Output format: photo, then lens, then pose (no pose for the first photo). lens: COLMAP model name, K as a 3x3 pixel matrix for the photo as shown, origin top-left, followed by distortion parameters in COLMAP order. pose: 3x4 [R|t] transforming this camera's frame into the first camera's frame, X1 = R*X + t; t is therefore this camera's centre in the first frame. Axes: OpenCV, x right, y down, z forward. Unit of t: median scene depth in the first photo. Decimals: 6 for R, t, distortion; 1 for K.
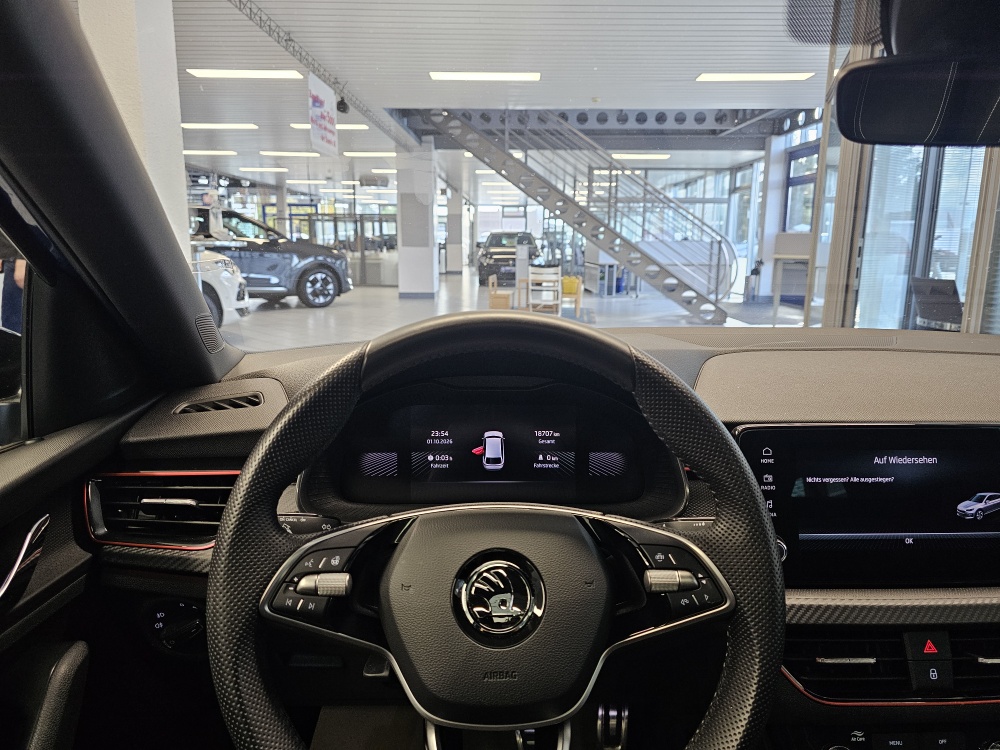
lens RADIAL K [[676.3, 0, 499.4], [0, 676.3, 354.6], [0, 0, 1]] dist [0.059695, -0.071646]
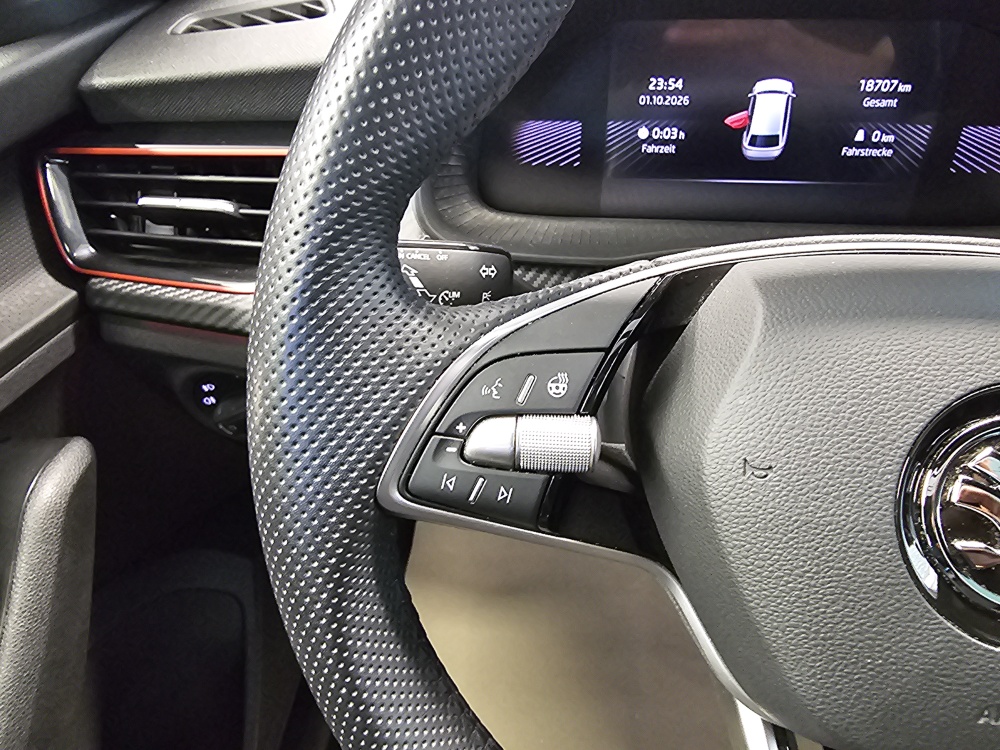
lens RADIAL K [[666.2, 0, 478.0], [0, 666.2, 353.3], [0, 0, 1]] dist [0.001589, -0.003462]
pose [[0.991889, 0.051247, -0.116321, -0.202790], [0.003565, 0.903550, 0.428469, 0.106139], [0.127060, -0.425408, 0.896038, 0.557890]]
